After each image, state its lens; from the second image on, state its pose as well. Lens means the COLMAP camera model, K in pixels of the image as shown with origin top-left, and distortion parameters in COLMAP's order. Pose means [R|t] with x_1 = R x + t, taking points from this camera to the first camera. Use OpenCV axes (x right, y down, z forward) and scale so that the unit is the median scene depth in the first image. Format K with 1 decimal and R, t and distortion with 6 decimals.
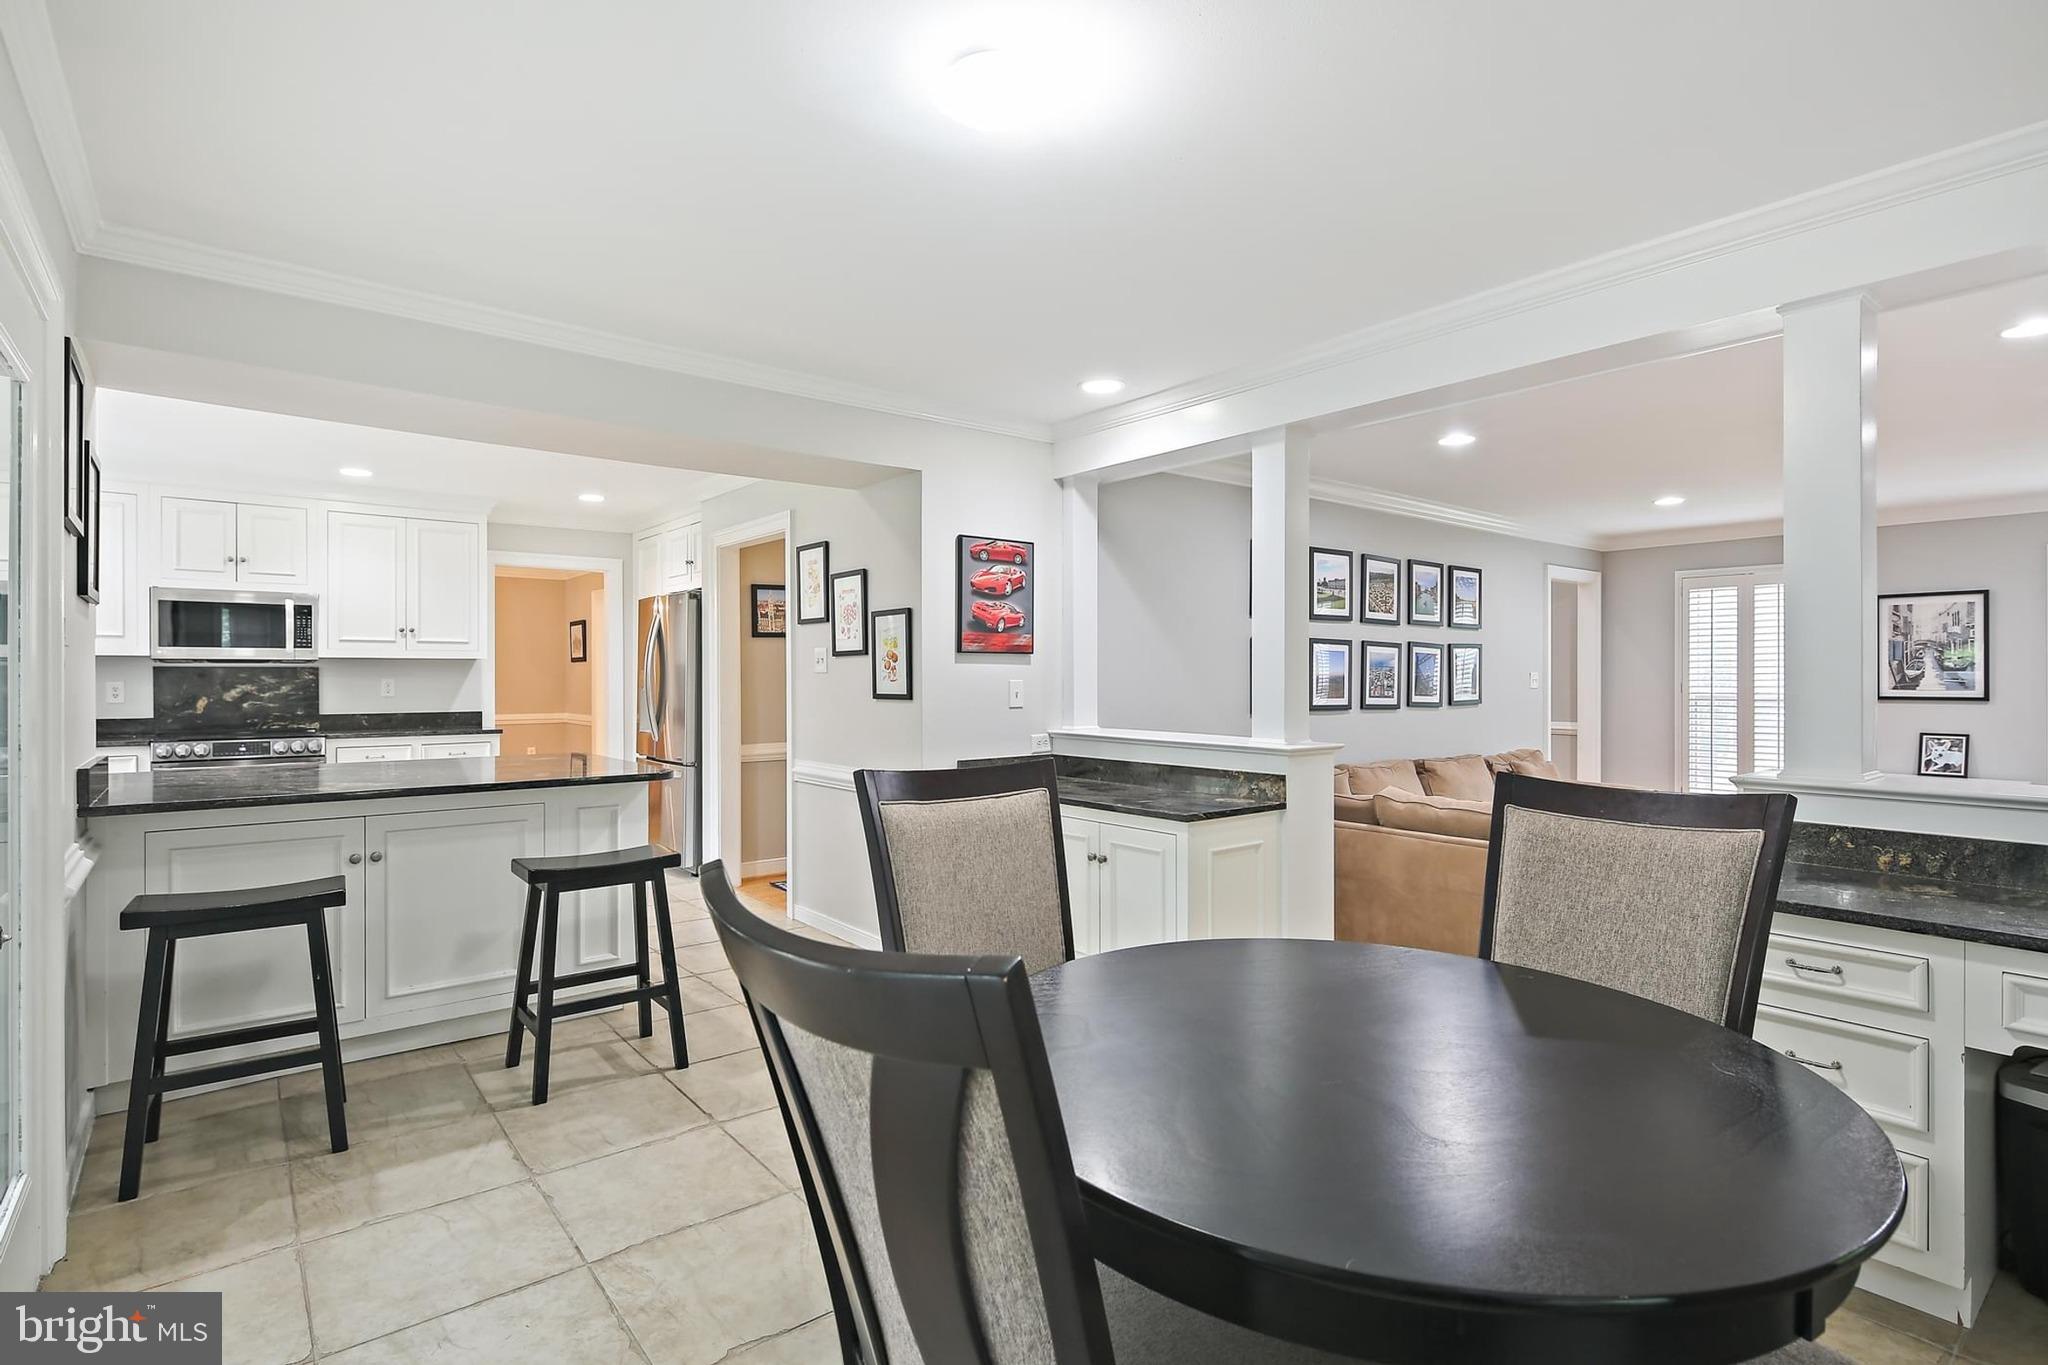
lens RADIAL K [[996.0, 0, 1026.5], [0, 996.0, 678.1], [0, 0, 1]] dist [0.003506, -0.002577]
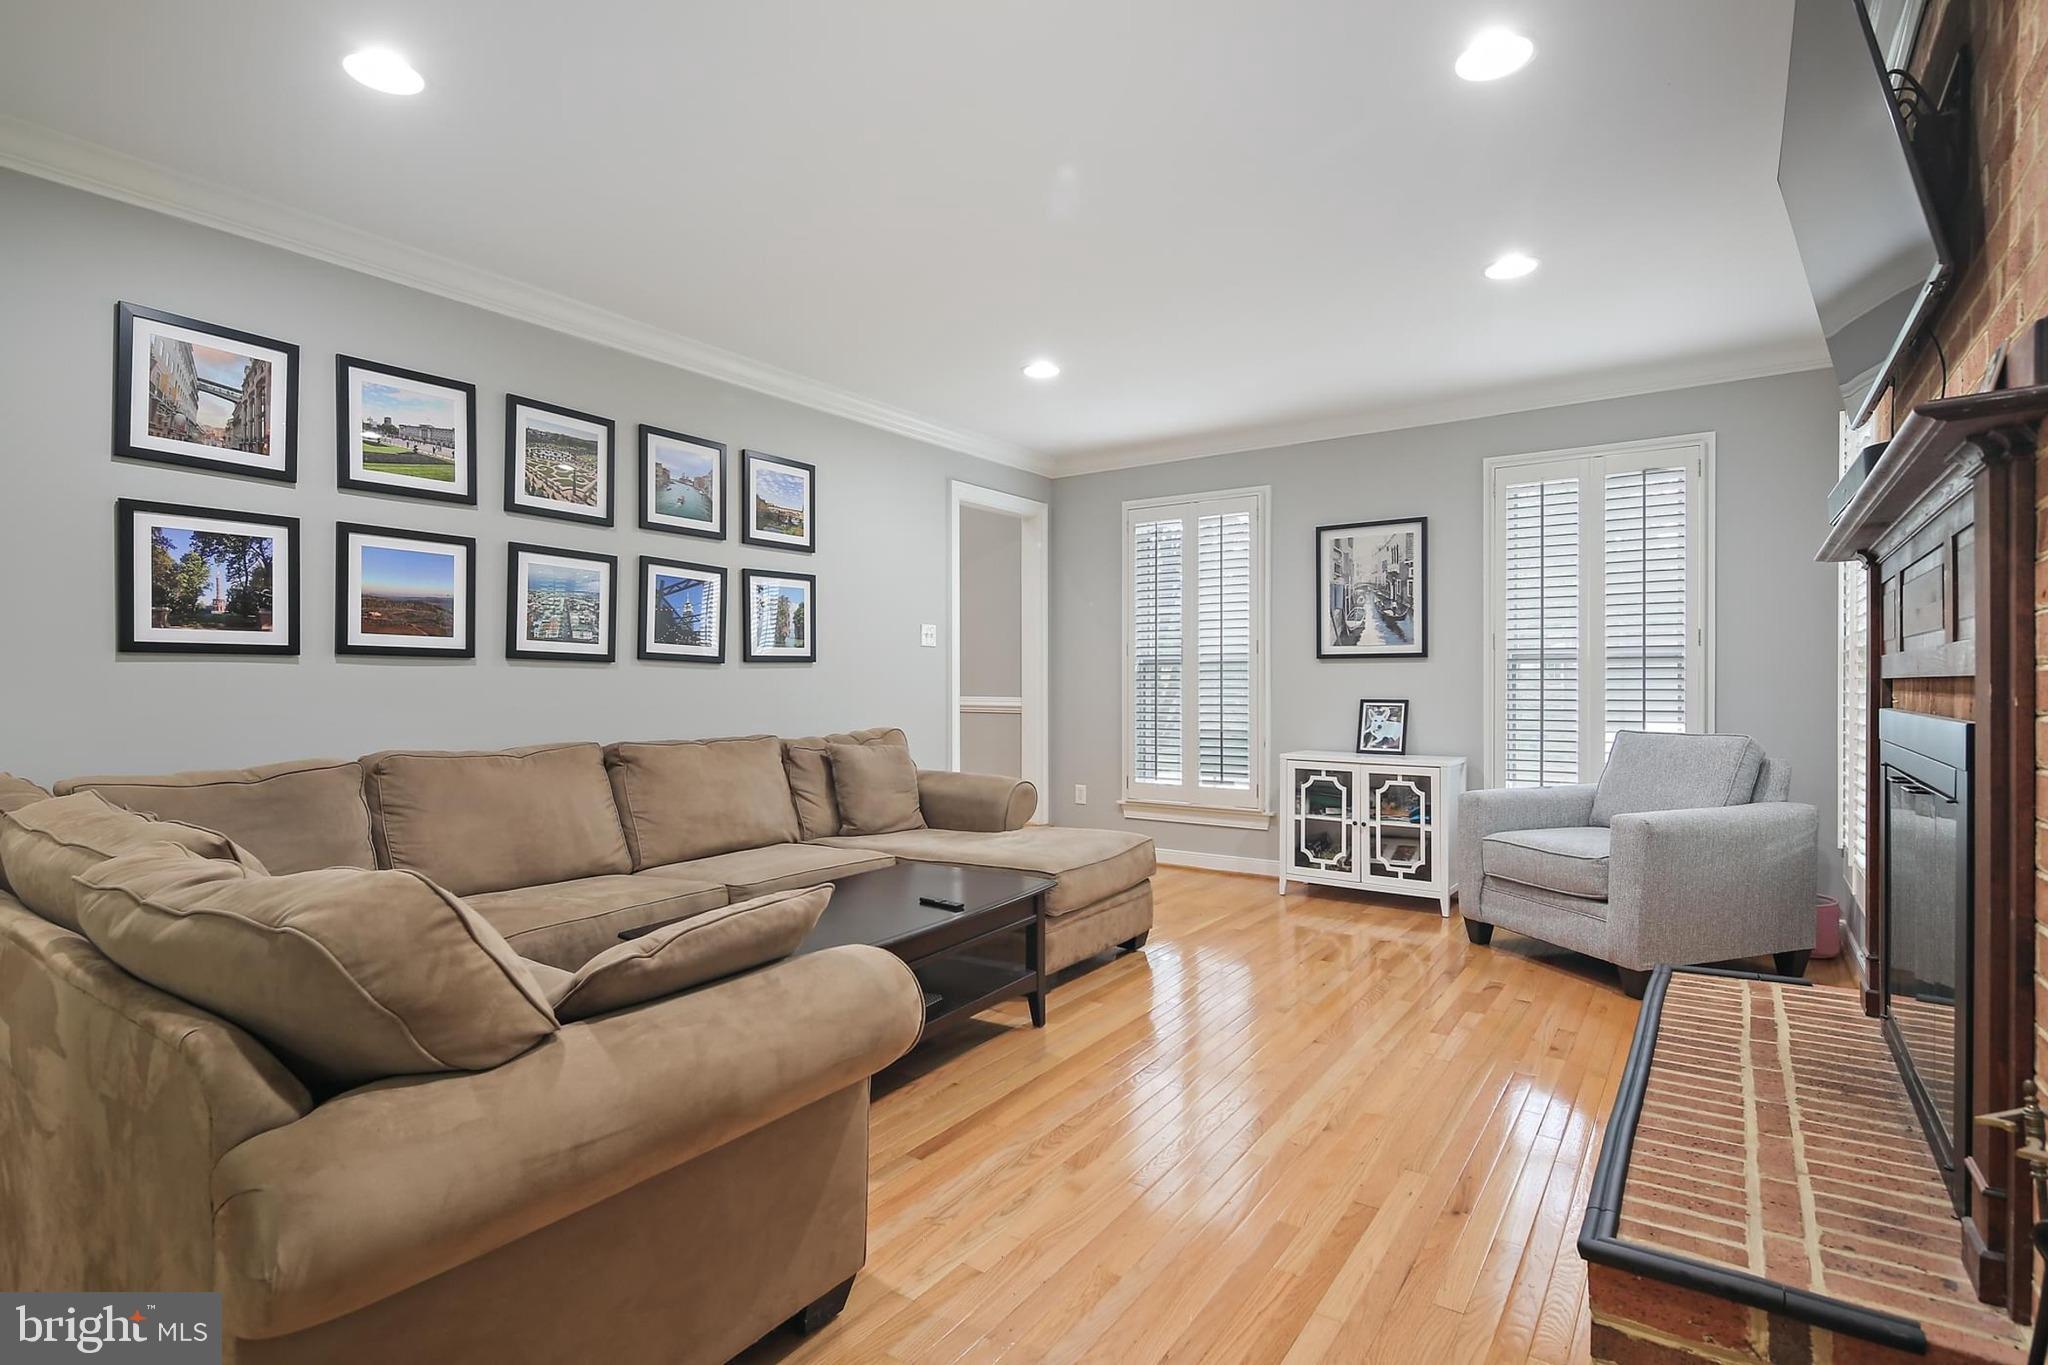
lens RADIAL K [[996.0, 0, 1026.5], [0, 996.0, 678.1], [0, 0, 1]] dist [0.003506, -0.002577]
pose [[0.959864, 0.000174, 0.280465, 0.429516], [0.001164, 0.999989, -0.004604, 0.042314], [-0.280462, 0.004745, 0.959853, 0.322042]]
